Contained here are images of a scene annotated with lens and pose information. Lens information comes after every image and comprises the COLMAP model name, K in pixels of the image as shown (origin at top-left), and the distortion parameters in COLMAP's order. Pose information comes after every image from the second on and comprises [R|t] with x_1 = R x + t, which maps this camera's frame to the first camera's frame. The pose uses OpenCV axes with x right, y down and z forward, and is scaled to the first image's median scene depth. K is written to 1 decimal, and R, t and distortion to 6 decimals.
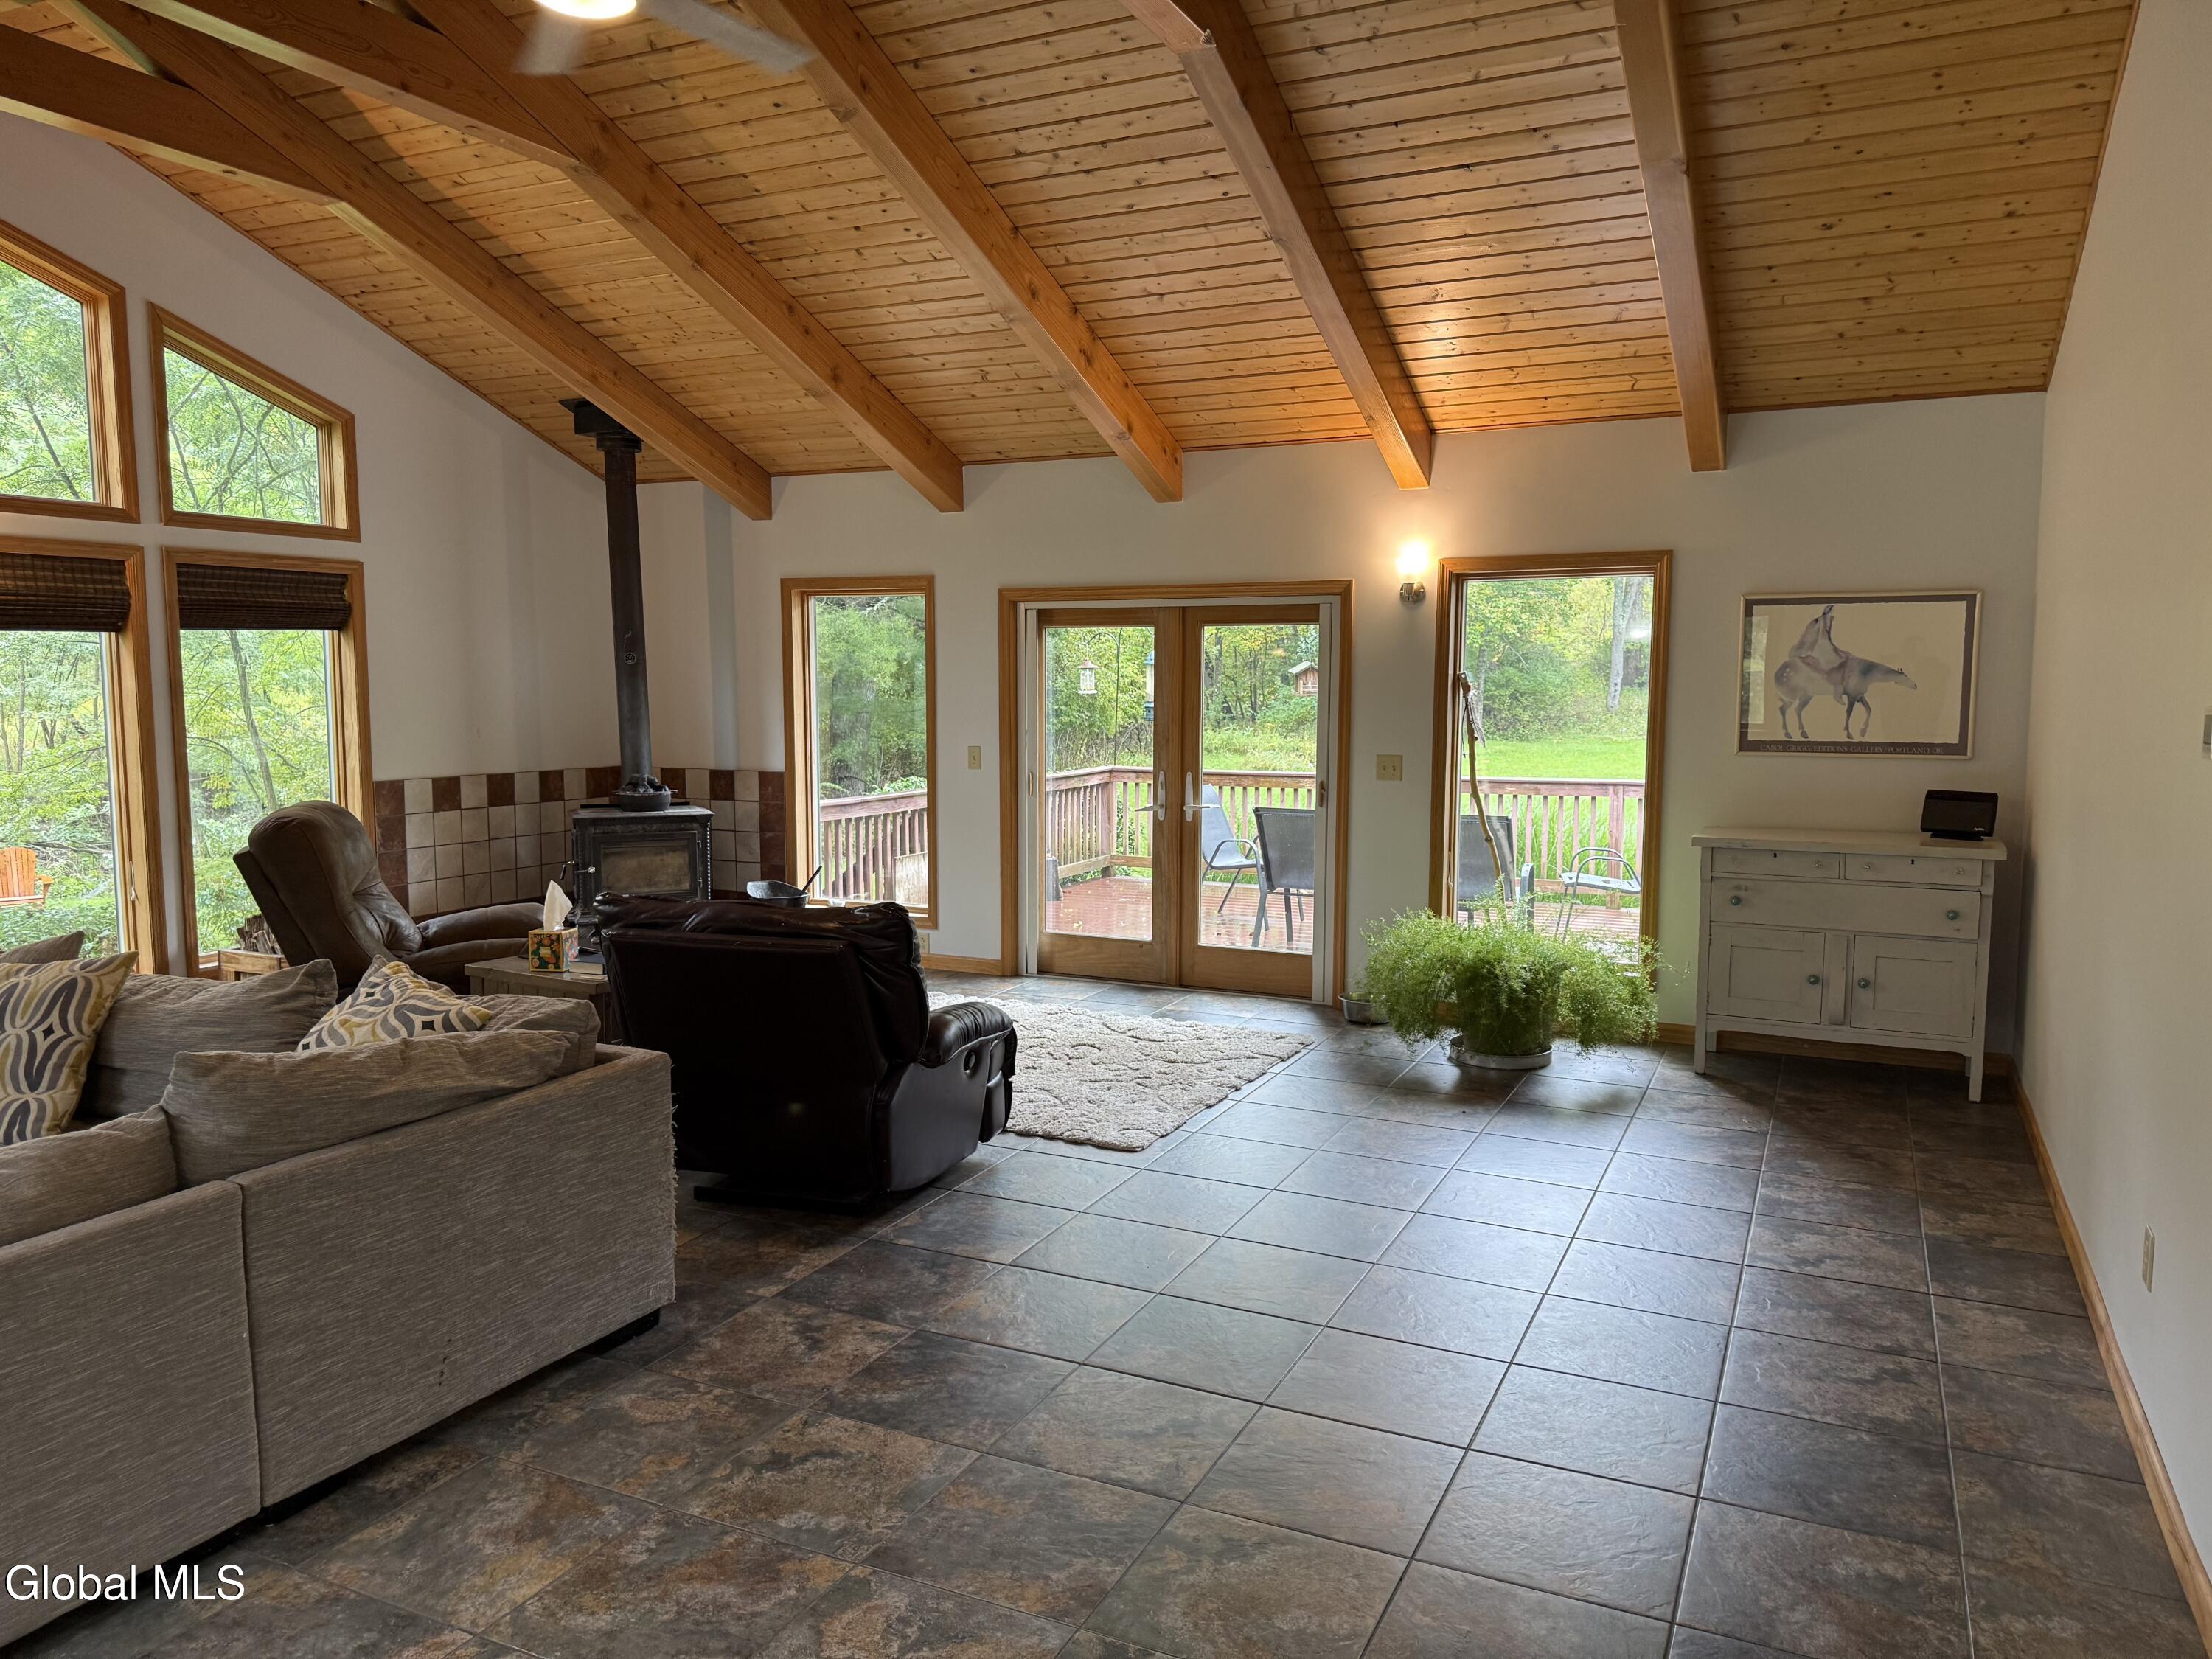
lens RADIAL K [[1551.9, 0, 1112.6], [0, 1551.9, 833.2], [0, 0, 1]] dist [0.042628, -0.055758]
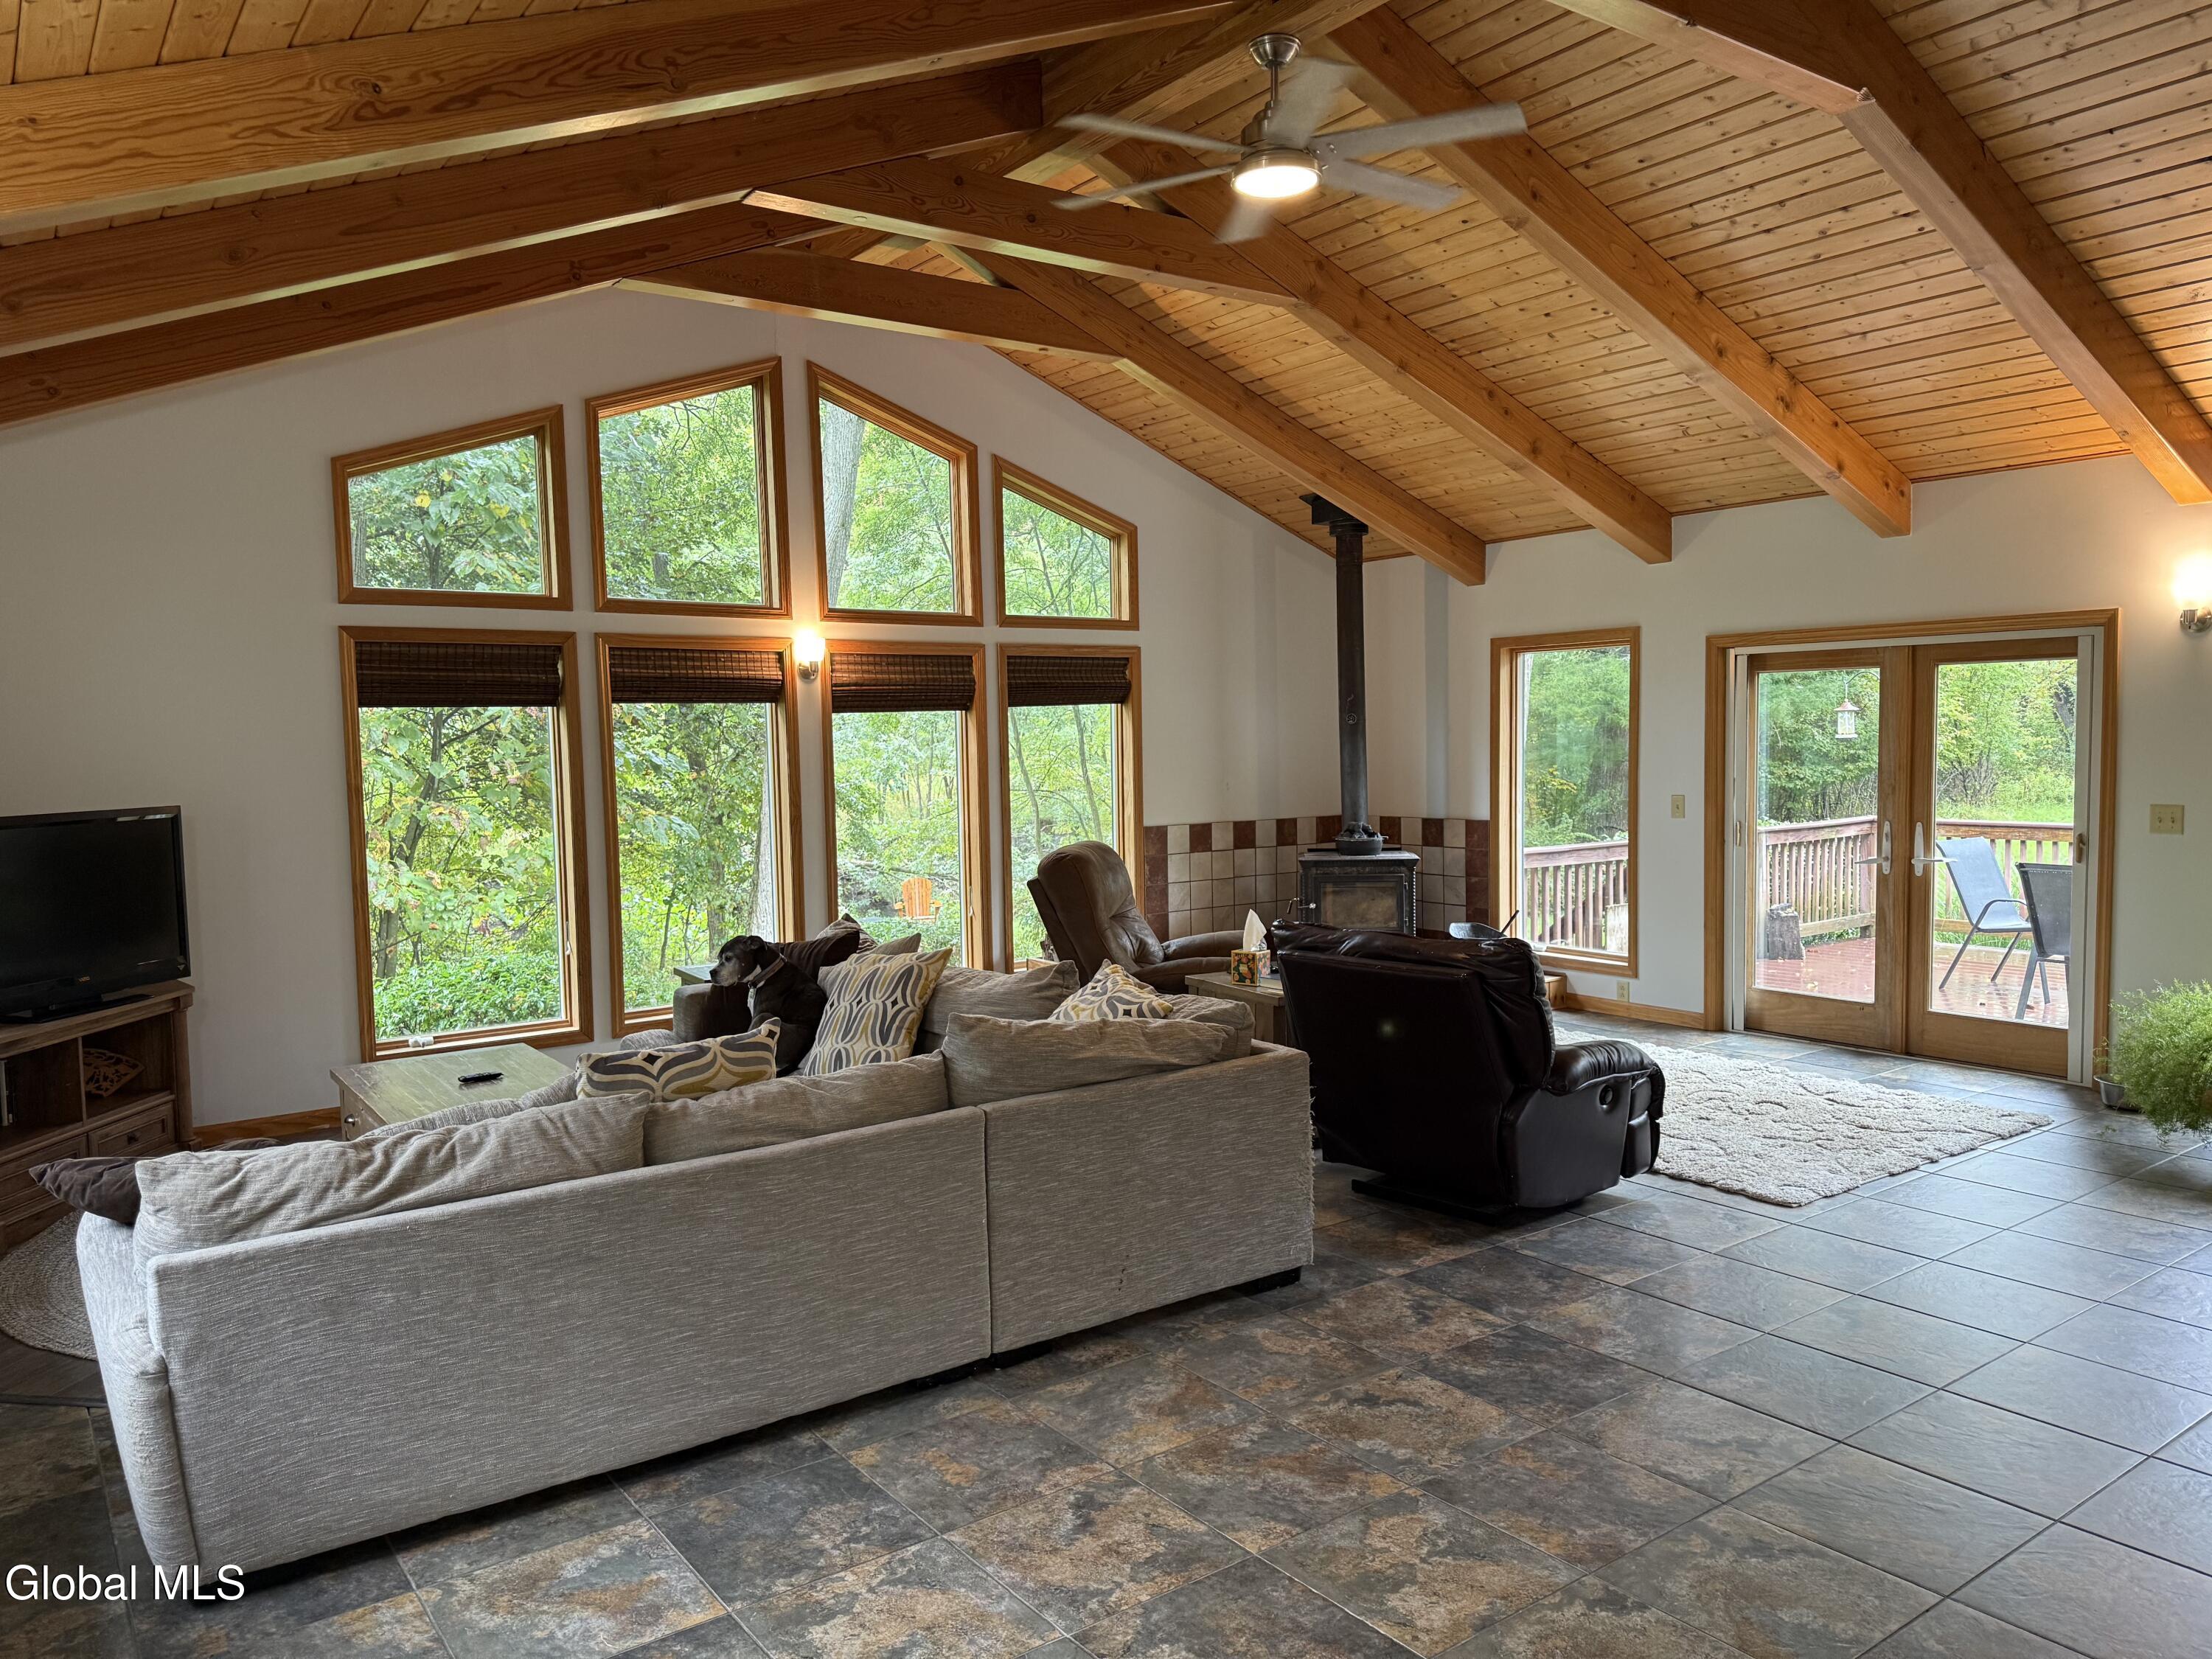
lens RADIAL K [[1533.3, 0, 1106.0], [0, 1533.3, 829.5], [0, 0, 1]] dist [0.121467, -0.176560]
pose [[0.879777, 0.009720, -0.475286, 0.082522], [-0.026506, 0.999239, -0.028630, 0.004894], [0.474646, 0.037786, 0.879365, -0.072473]]
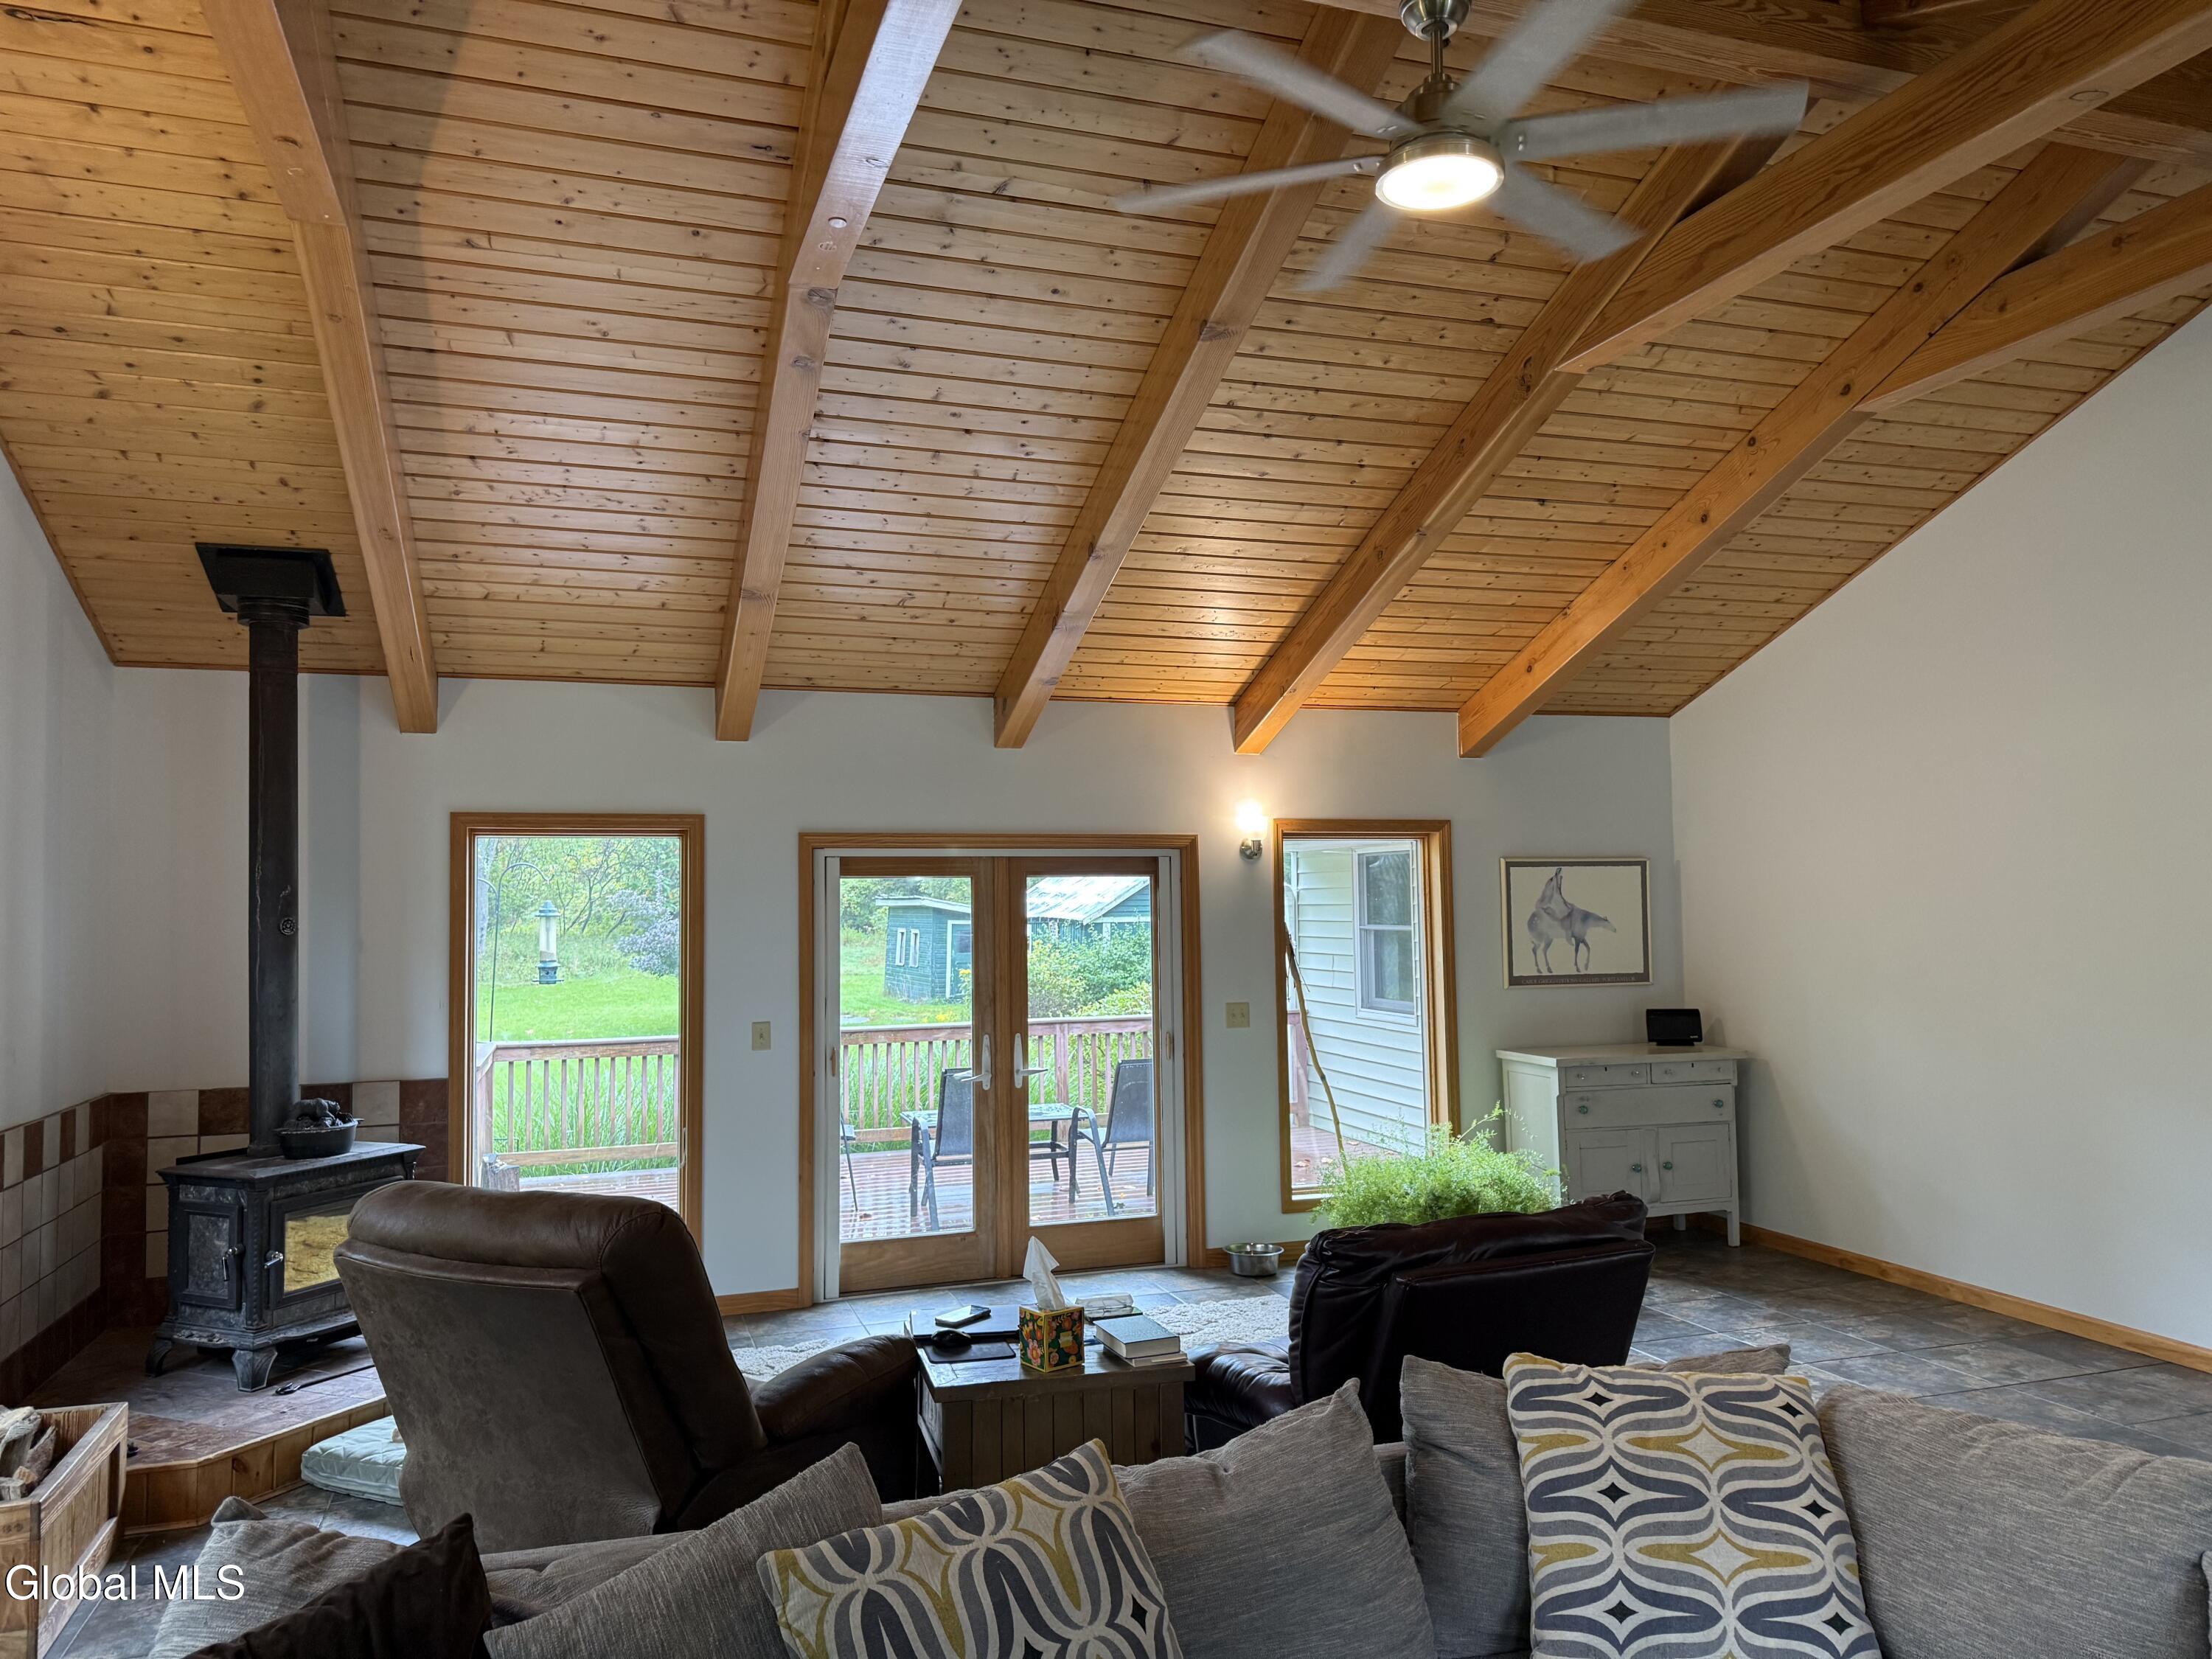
lens RADIAL K [[1513.2, 0, 1061.9], [0, 1513.2, 827.6], [0, 0, 1]] dist [0.114267, -0.163401]
pose [[0.723297, 0.029548, 0.689904, -0.690433], [0.088239, 0.986939, -0.134780, -0.046007], [-0.684876, 0.158363, 0.711243, 0.387837]]
